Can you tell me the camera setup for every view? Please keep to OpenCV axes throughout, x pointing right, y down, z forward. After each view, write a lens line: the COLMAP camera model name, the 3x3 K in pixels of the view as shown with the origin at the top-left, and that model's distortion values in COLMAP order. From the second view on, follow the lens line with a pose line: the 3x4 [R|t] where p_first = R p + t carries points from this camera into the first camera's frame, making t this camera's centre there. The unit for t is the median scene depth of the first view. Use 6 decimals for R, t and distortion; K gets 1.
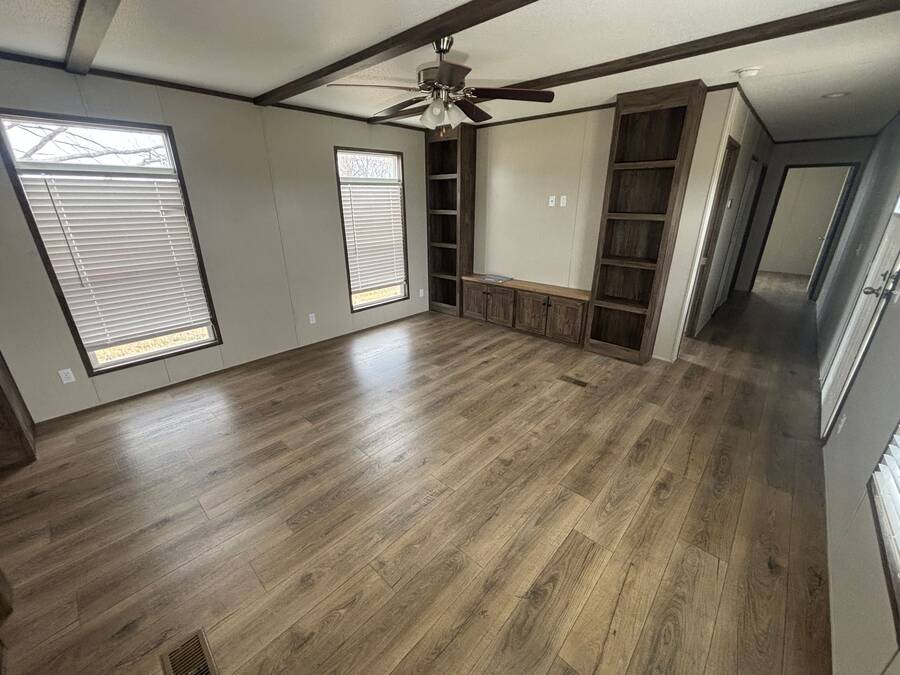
lens RADIAL K [[364.6, 0, 450.0], [0, 364.6, 337.5], [0, 0, 1]] dist [-0.001869, 0.000367]
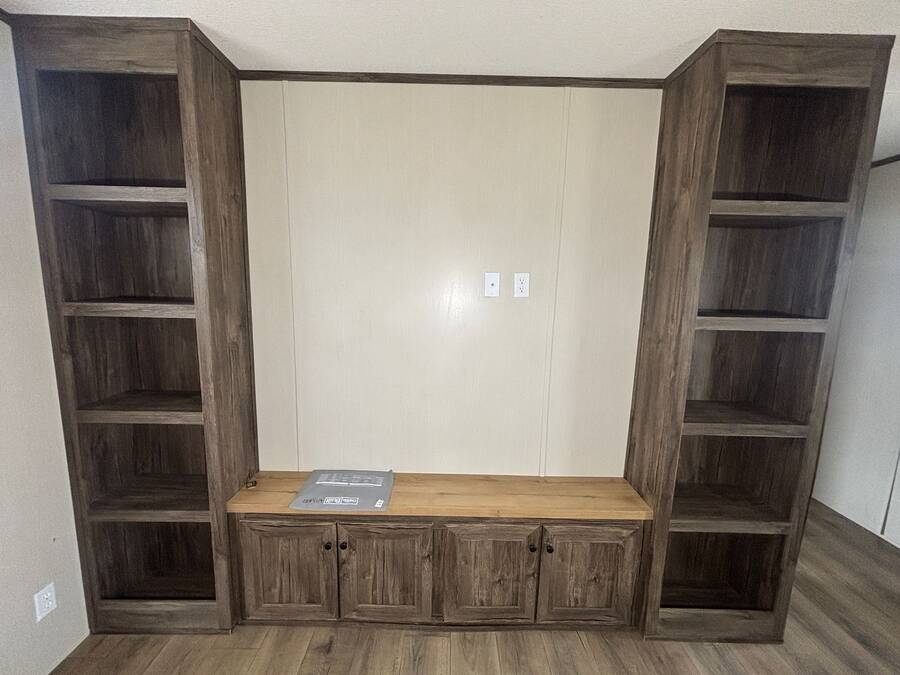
lens RADIAL K [[364.6, 0, 450.0], [0, 364.6, 337.5], [0, 0, 1]] dist [-0.001869, 0.000367]
pose [[0.728061, -0.078164, 0.681041, -0.035656], [0.214091, 0.969712, -0.117577, -0.251205], [-0.651223, 0.231408, 0.722744, 0.674707]]
